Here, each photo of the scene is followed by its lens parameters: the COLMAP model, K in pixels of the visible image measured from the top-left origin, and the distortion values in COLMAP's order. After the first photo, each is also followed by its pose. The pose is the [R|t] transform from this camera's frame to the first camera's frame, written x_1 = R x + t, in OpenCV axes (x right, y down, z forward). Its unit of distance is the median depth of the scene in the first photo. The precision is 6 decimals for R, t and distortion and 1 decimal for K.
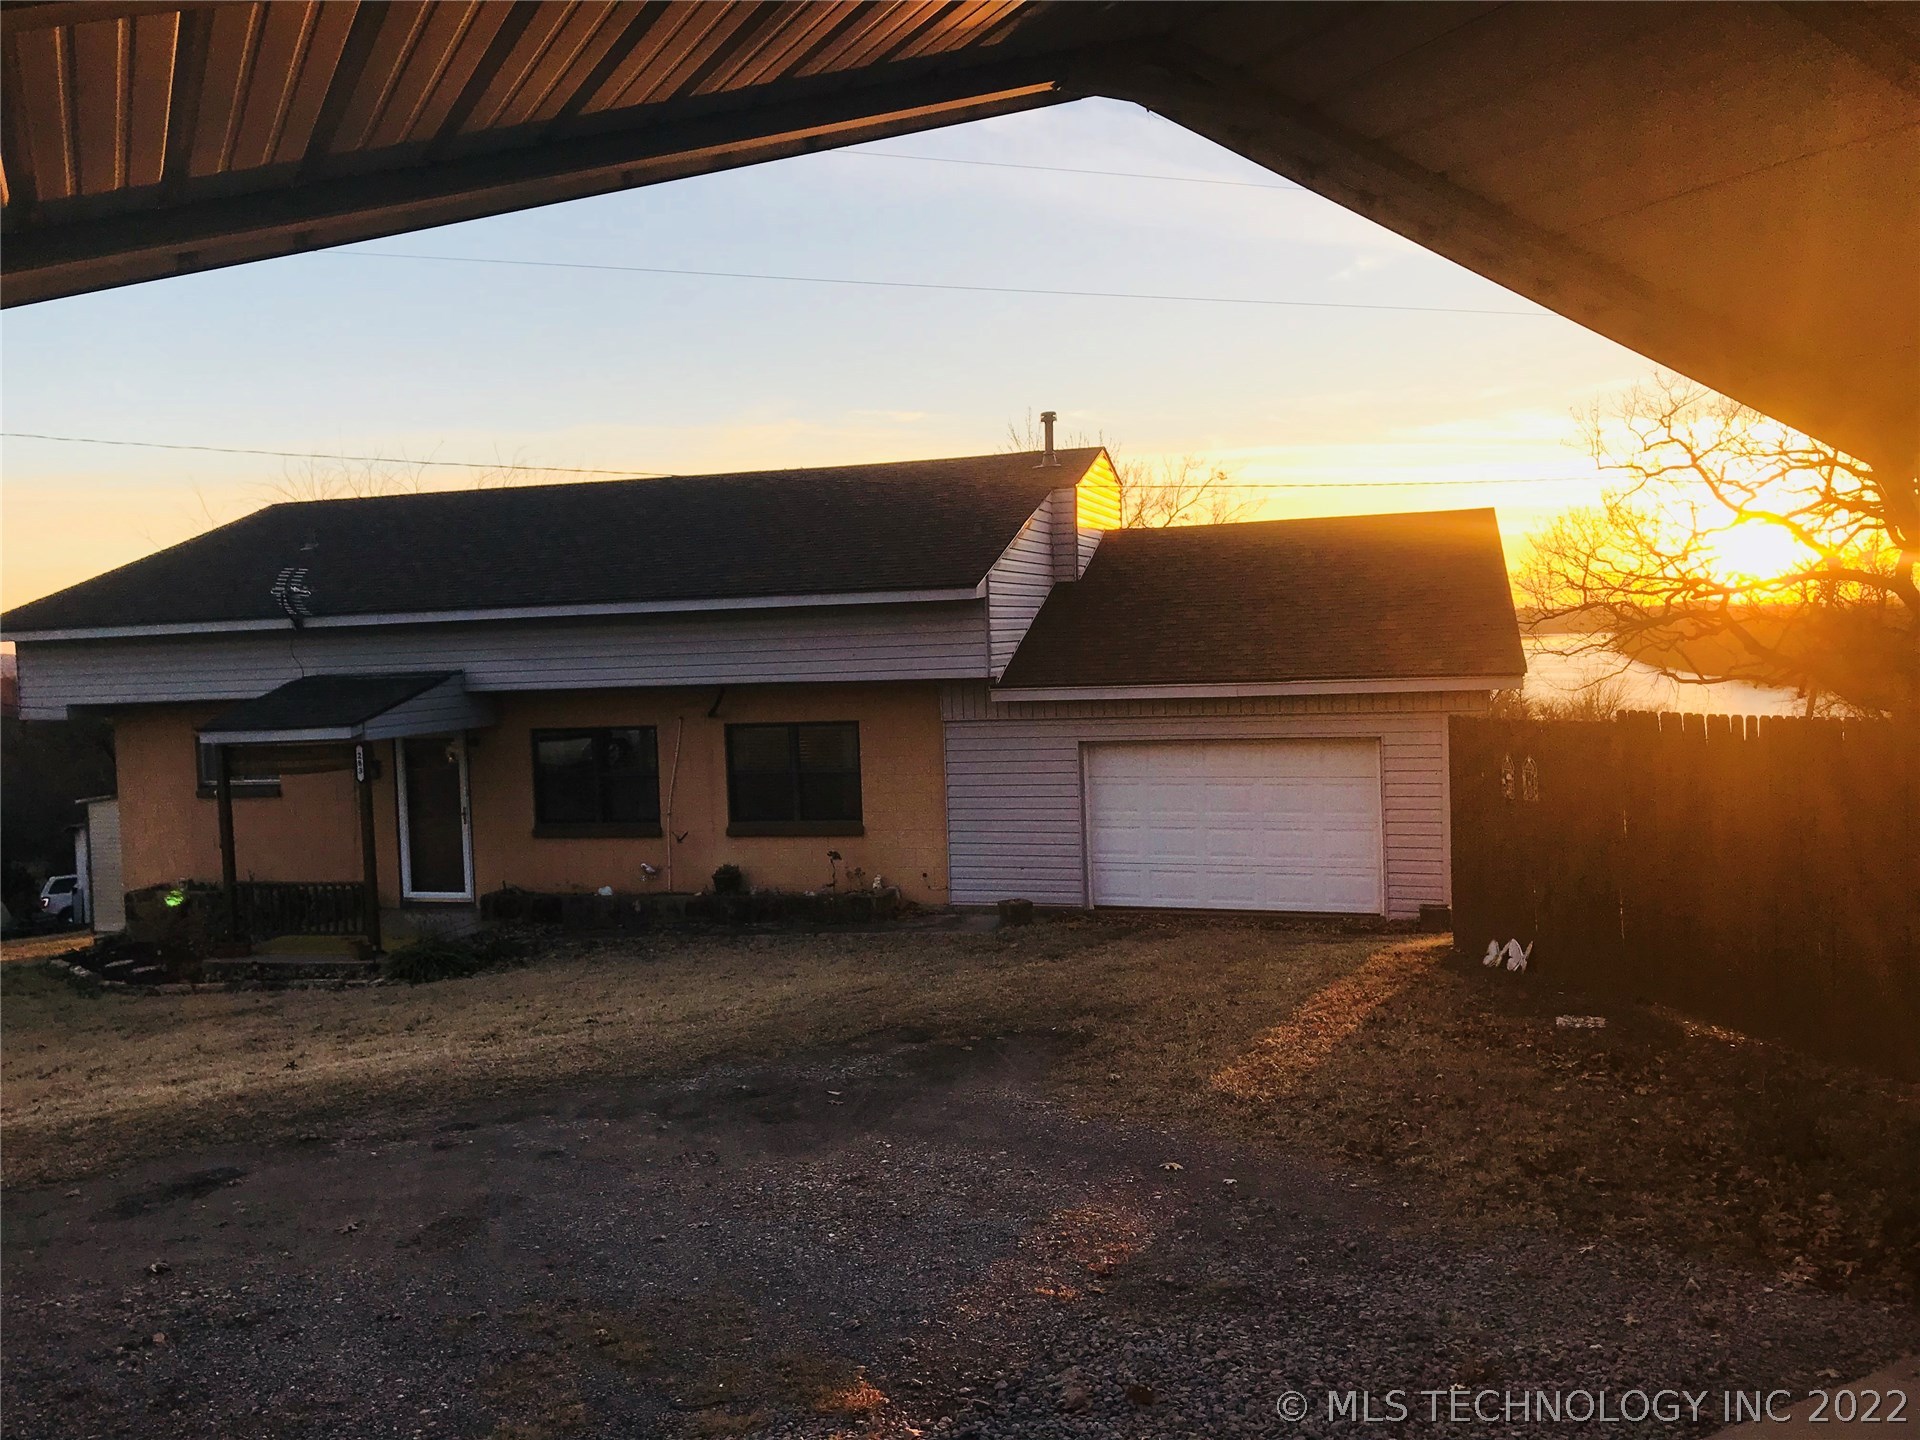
lens RADIAL K [[1584.8, 0, 952.6], [0, 1584.8, 708.2], [0, 0, 1]] dist [0.039313, -0.039659]
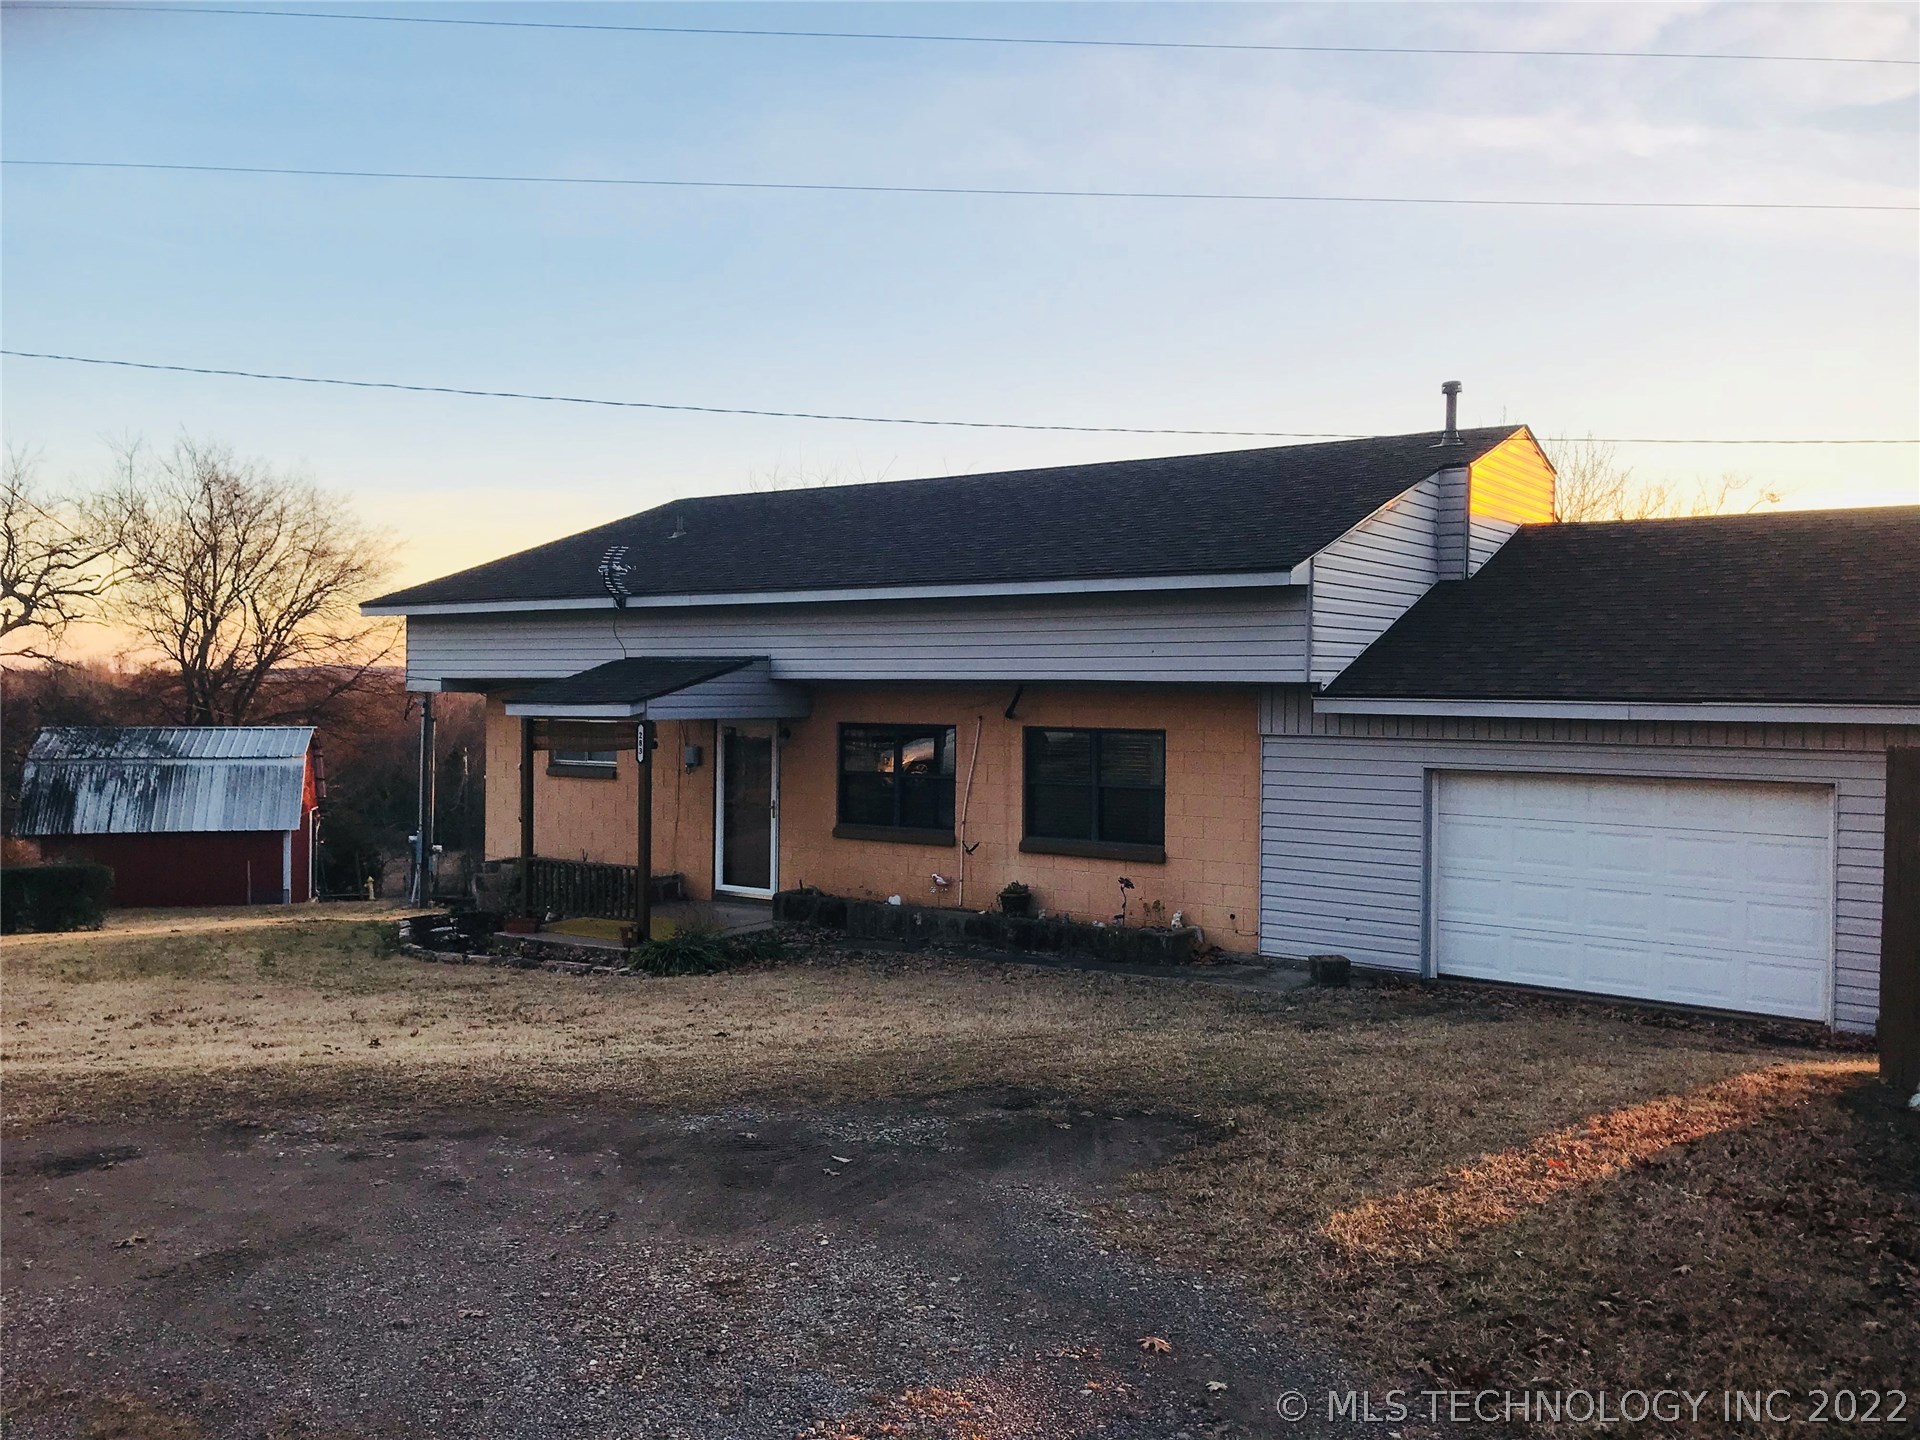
lens RADIAL K [[1584.8, 0, 950.9], [0, 1584.8, 716.4], [0, 0, 1]] dist [0.039313, -0.039659]
pose [[0.942957, 0.050633, -0.329042, 0.115190], [-0.057515, 0.998282, -0.011210, 0.017440], [0.327909, 0.029495, 0.944249, 0.148426]]
